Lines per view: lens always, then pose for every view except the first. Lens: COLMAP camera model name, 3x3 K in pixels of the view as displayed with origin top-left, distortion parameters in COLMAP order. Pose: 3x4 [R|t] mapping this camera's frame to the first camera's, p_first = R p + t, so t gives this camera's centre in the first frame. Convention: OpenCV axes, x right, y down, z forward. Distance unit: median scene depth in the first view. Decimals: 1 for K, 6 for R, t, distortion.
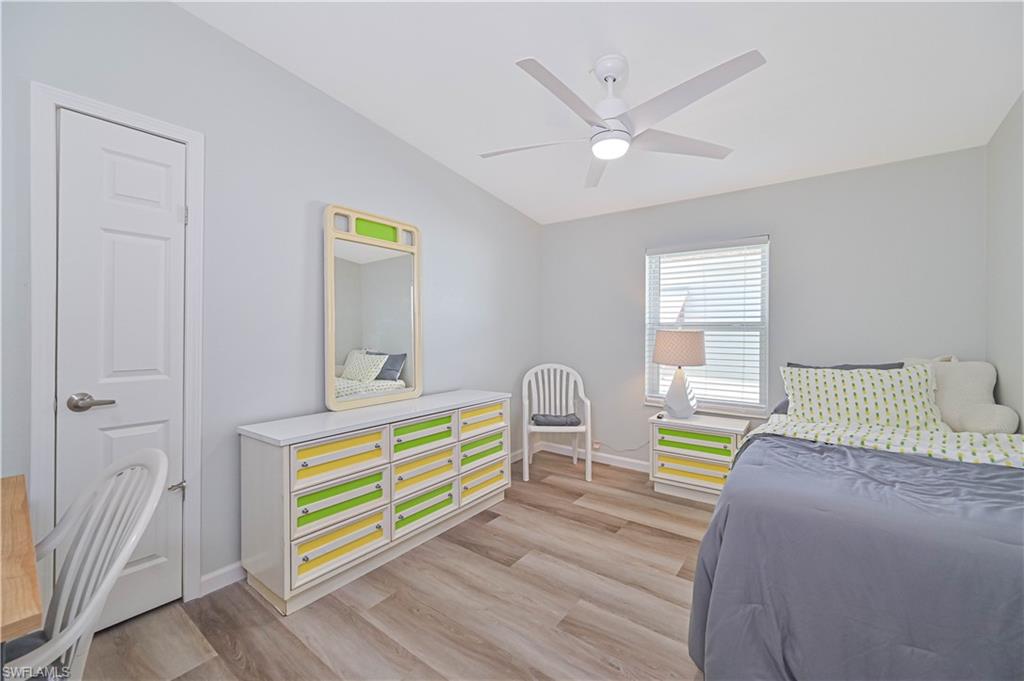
lens RADIAL K [[408.5, 0, 515.5], [0, 408.5, 336.6], [0, 0, 1]] dist [0.003728, -0.000475]
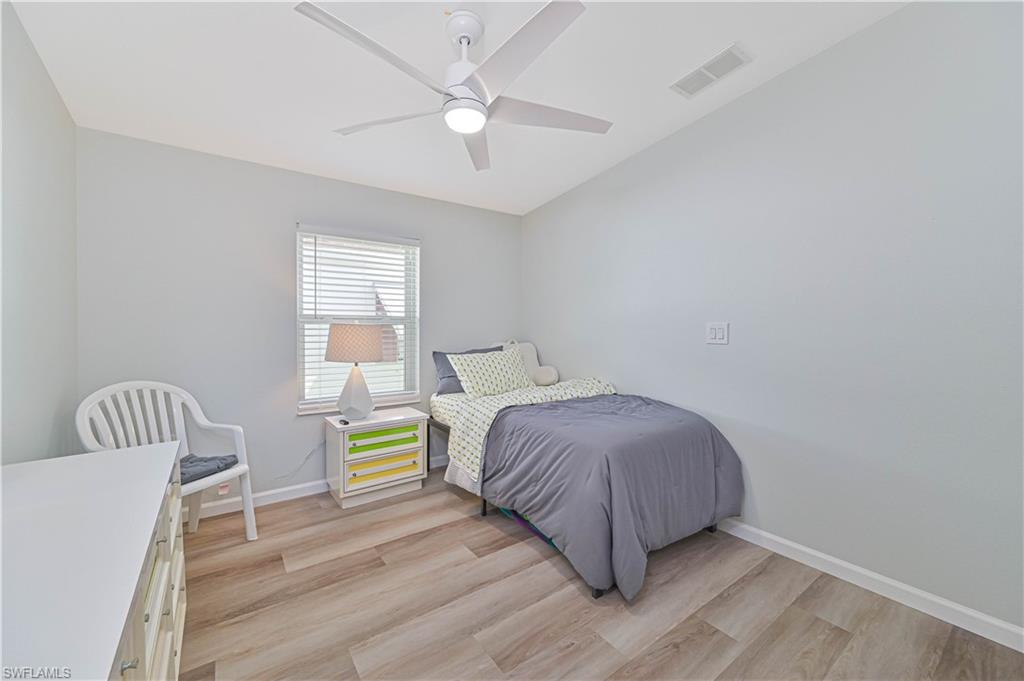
lens RADIAL K [[408.5, 0, 516.5], [0, 408.5, 334.7], [0, 0, 1]] dist [0.003728, -0.000475]
pose [[0.294560, -0.023217, 0.955351, -0.411481], [0.009690, 0.999726, 0.021307, -0.008131], [-0.955584, 0.002981, 0.294705, 0.429847]]
